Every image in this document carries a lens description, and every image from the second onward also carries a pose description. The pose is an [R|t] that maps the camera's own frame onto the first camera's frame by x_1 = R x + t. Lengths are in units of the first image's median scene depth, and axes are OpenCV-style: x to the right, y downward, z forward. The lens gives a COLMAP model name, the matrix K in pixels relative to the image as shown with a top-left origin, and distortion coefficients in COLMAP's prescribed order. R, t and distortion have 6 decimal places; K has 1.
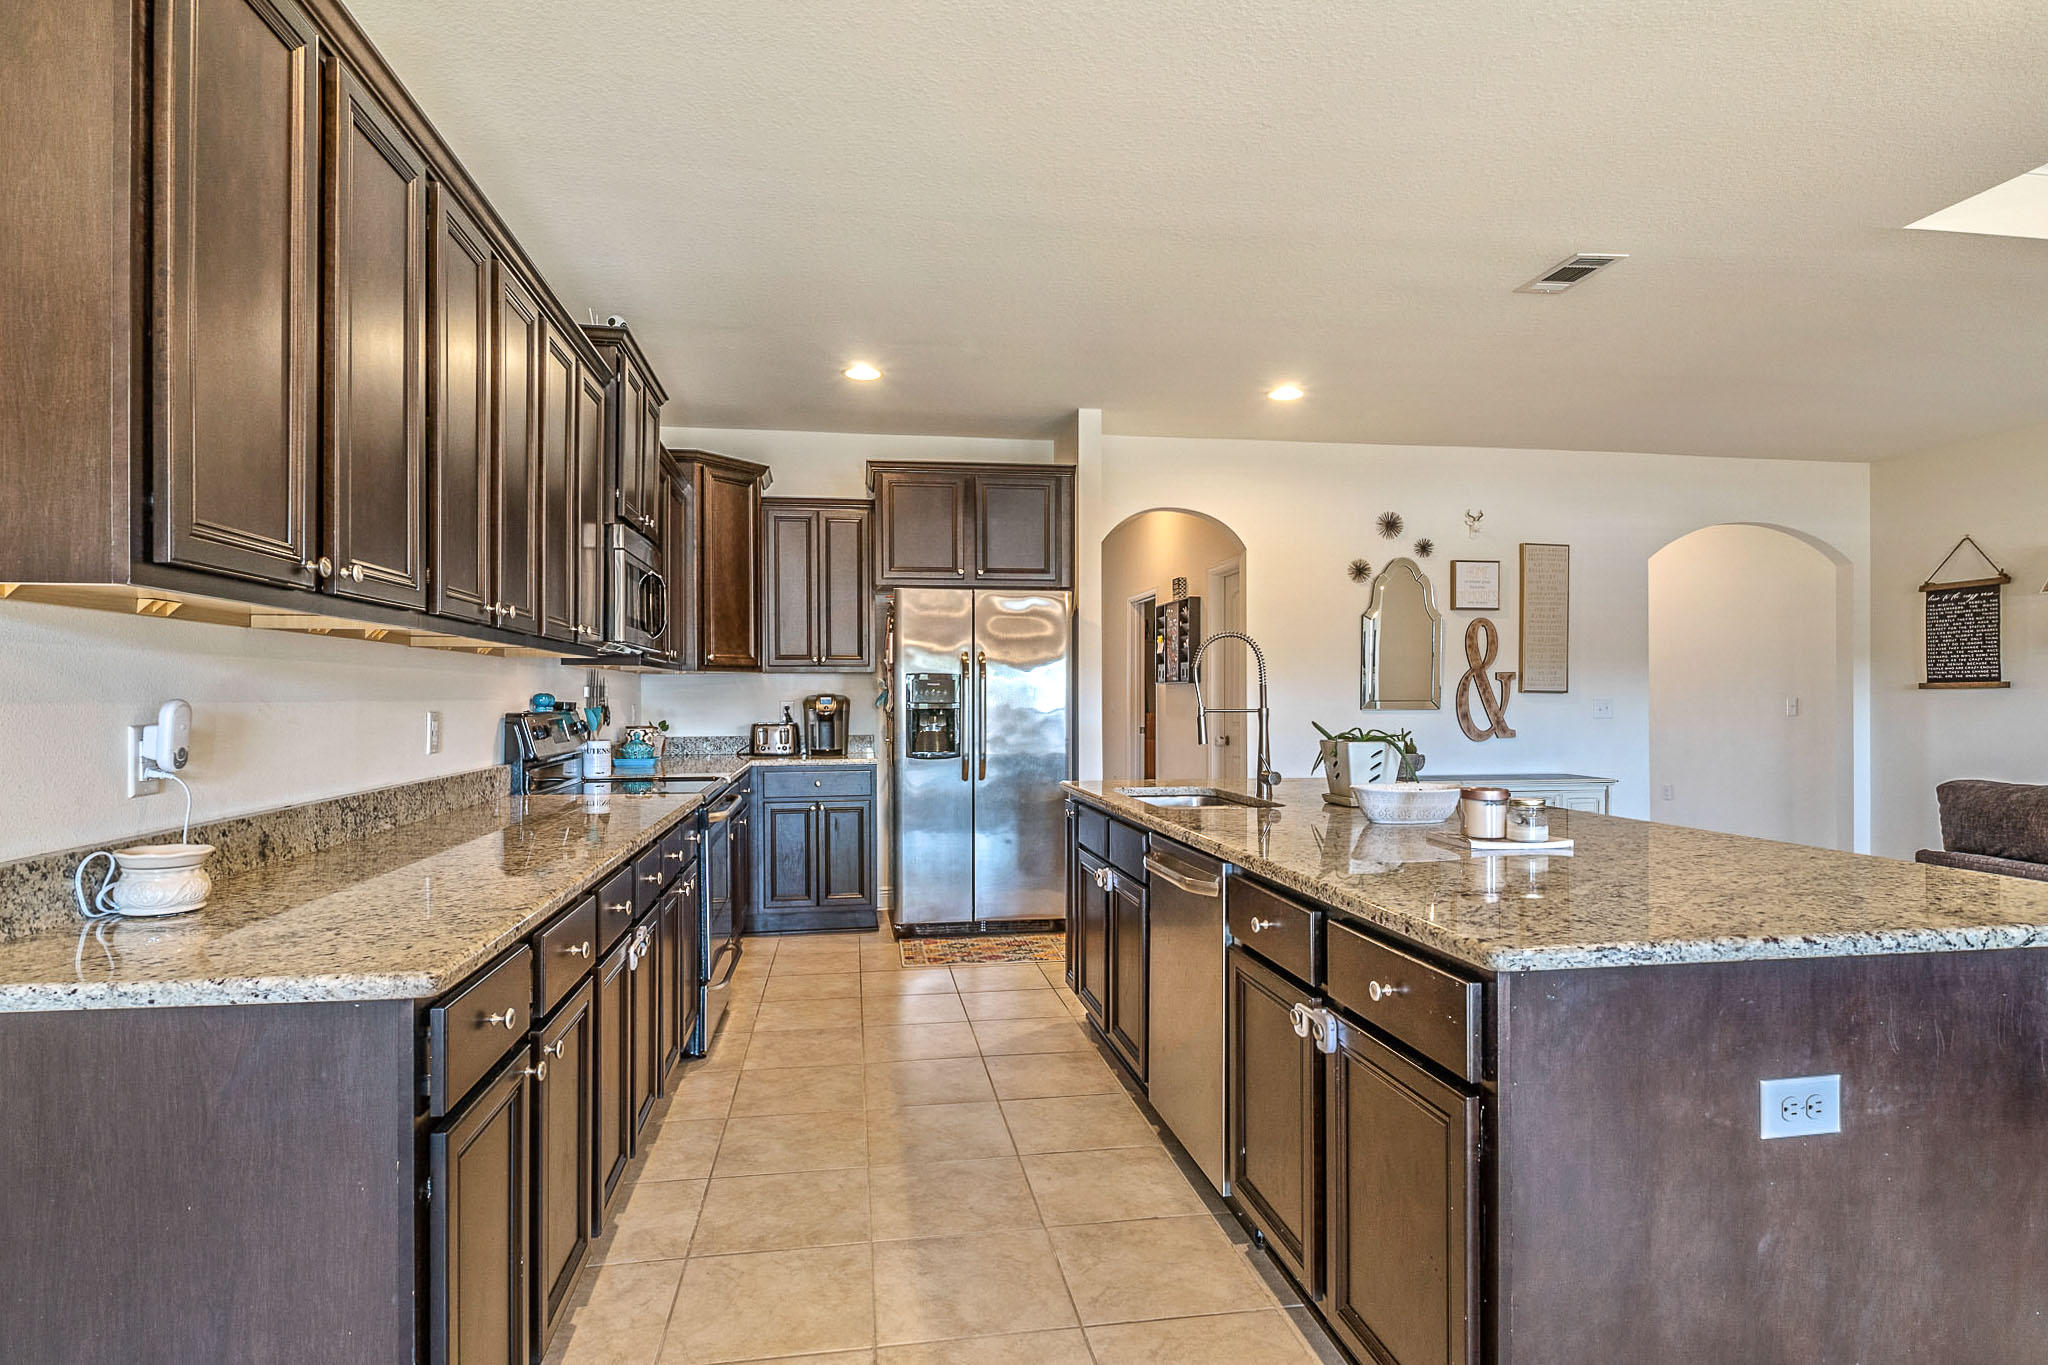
lens RADIAL K [[1092.9, 0, 1024.2], [0, 1092.9, 689.2], [0, 0, 1]] dist [0.001929, -0.004201]
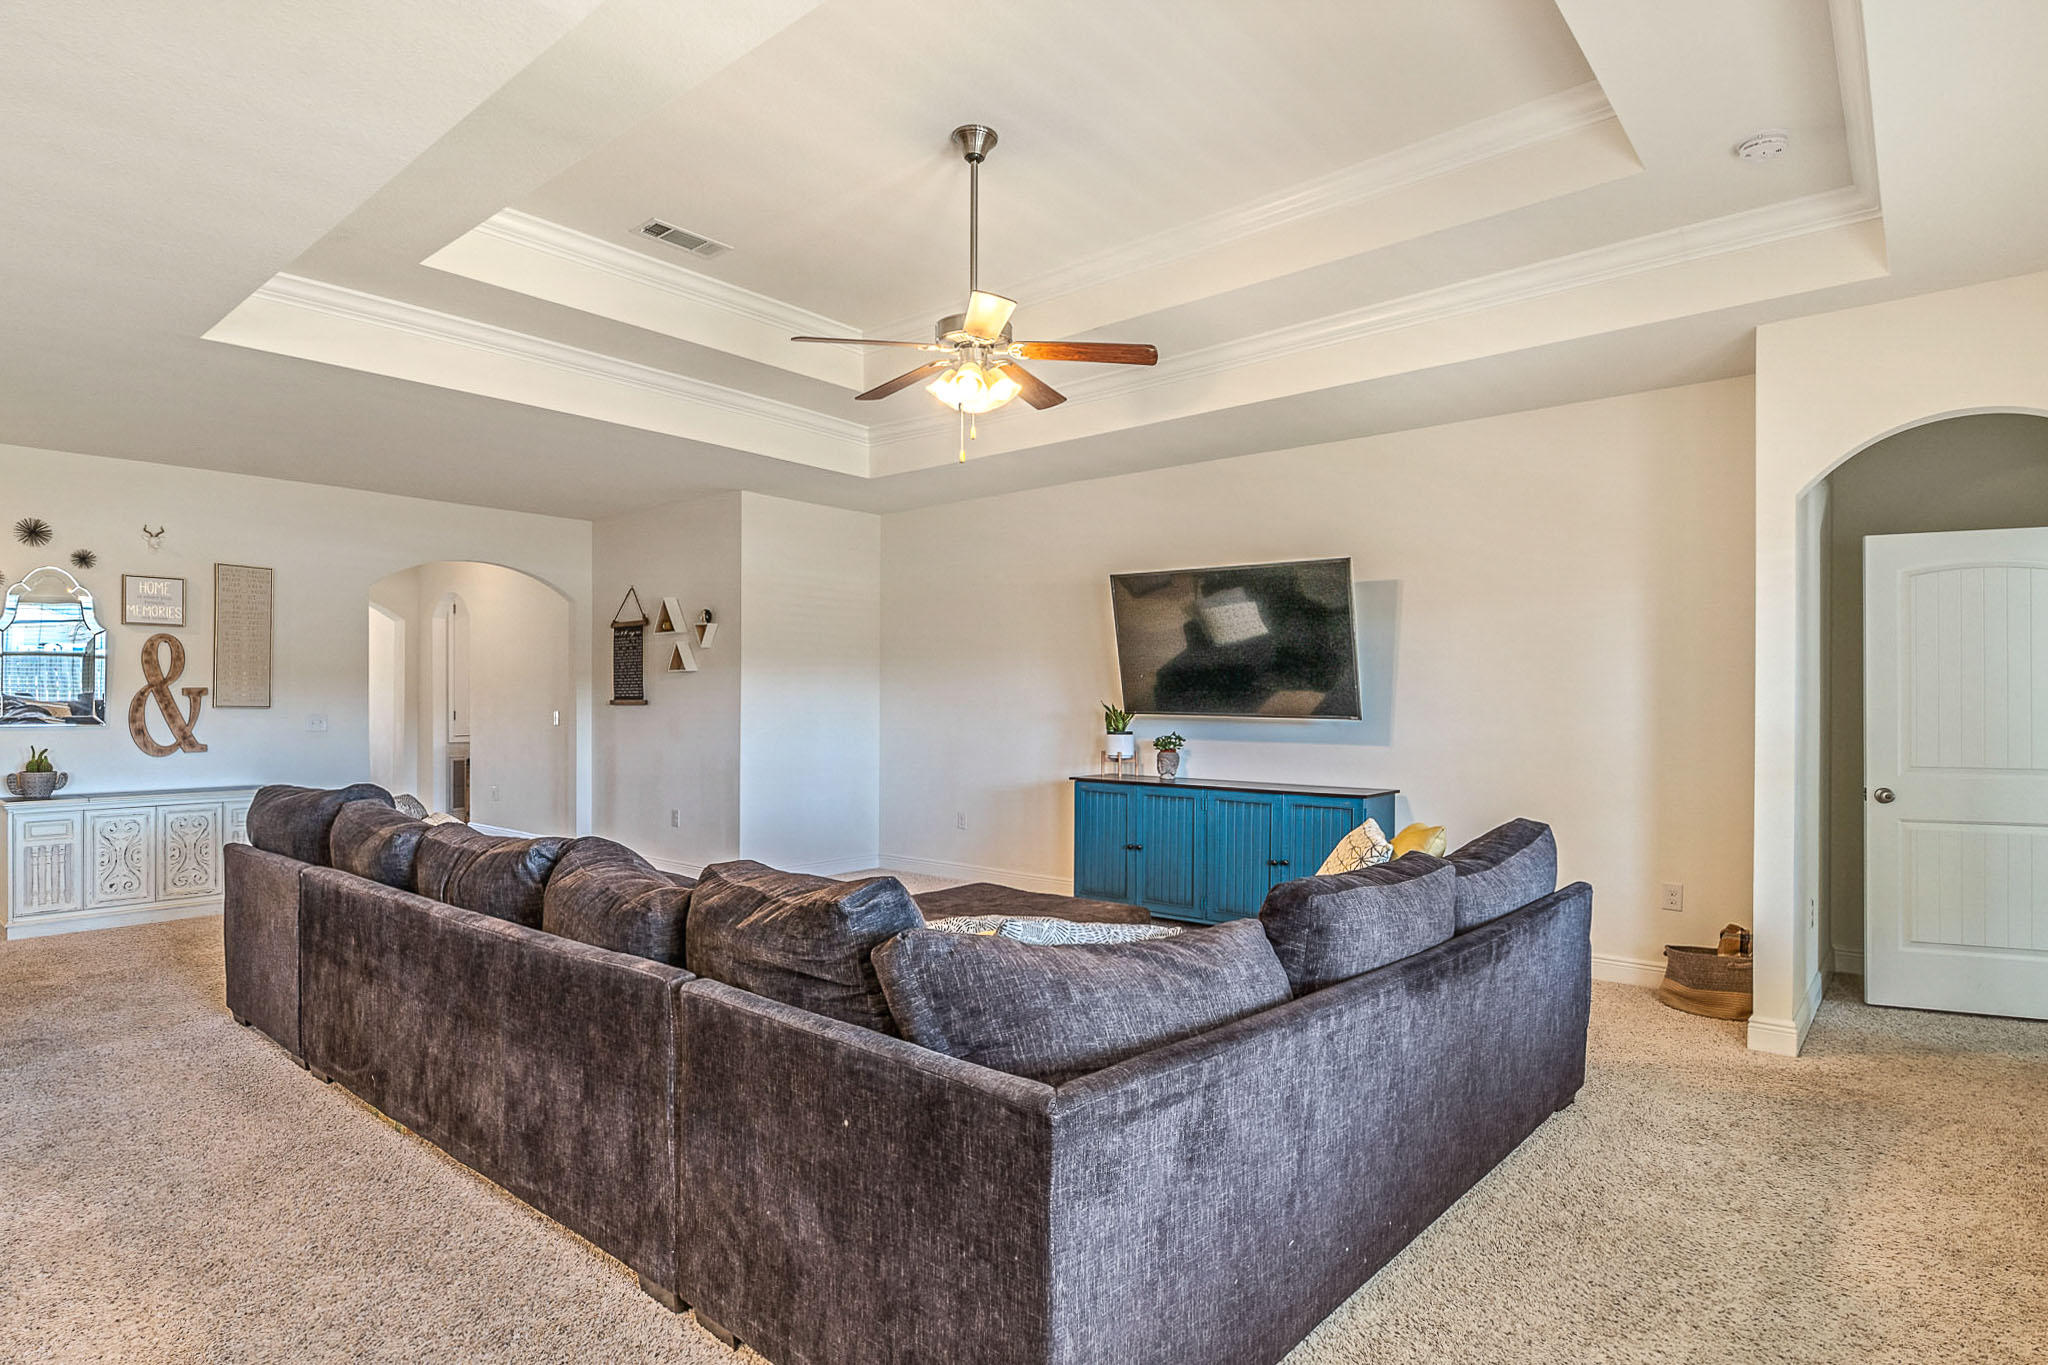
lens RADIAL K [[1092.9, 0, 1039.7], [0, 1092.9, 697.0], [0, 0, 1]] dist [0.001929, -0.004201]
pose [[0.756858, 0.005291, 0.653557, 0.445919], [-0.008223, 0.999965, 0.001427, -0.017929], [-0.653527, -0.006454, 0.756876, -0.346397]]
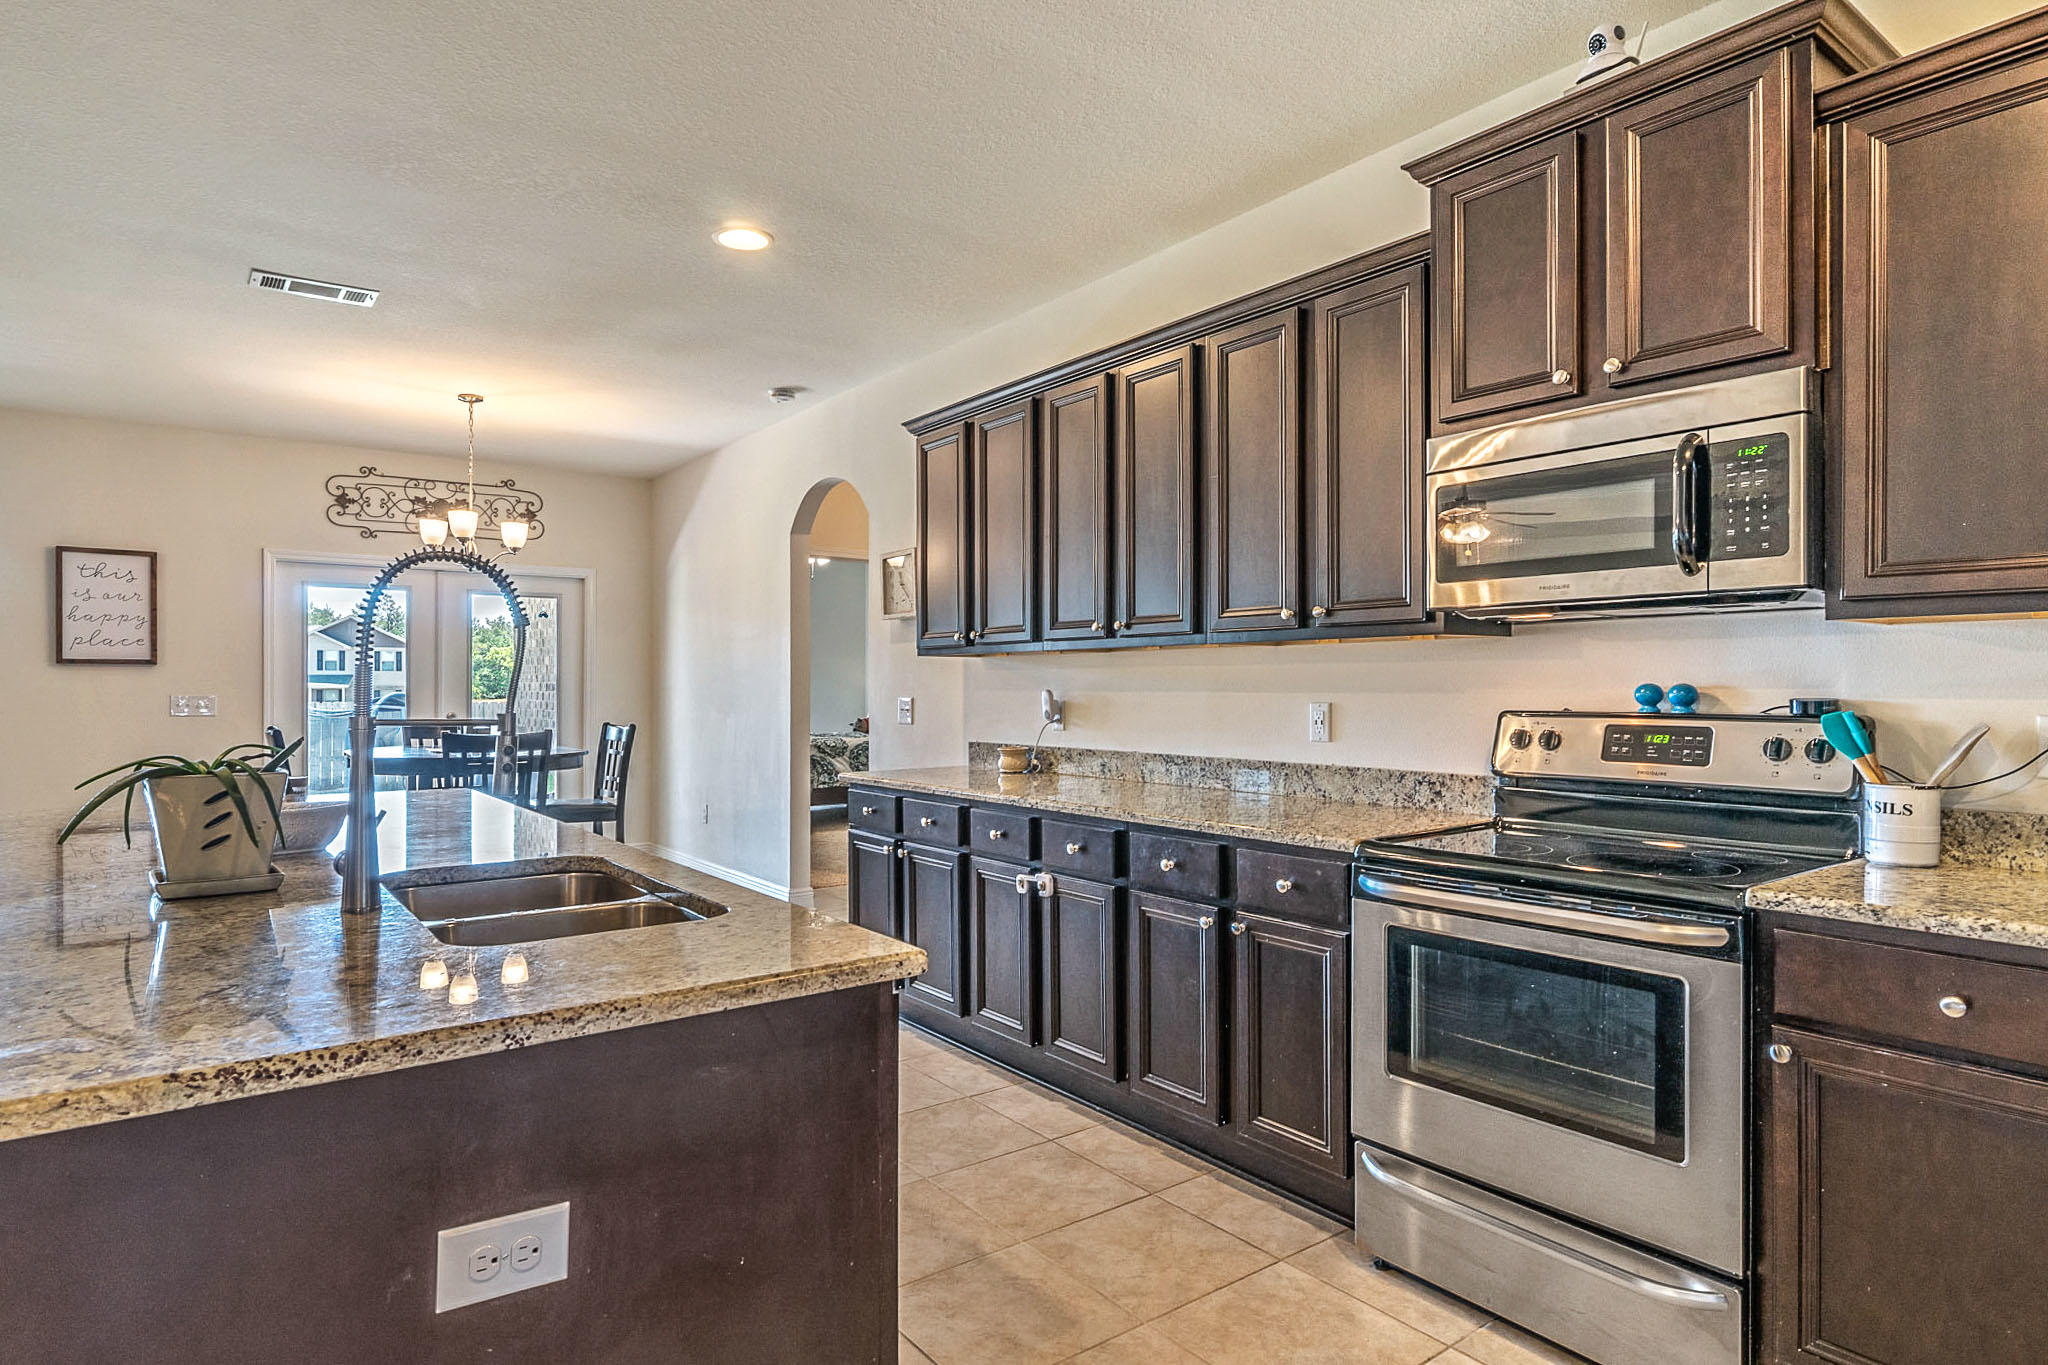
lens RADIAL K [[1092.9, 0, 1037.2], [0, 1092.9, 670.4], [0, 0, 1]] dist [0.001929, -0.004201]
pose [[-0.885996, 0.000779, -0.463692, 0.111421], [0.009971, 0.999799, -0.017372, 0.002622], [0.463585, -0.020015, -0.885826, 0.977153]]
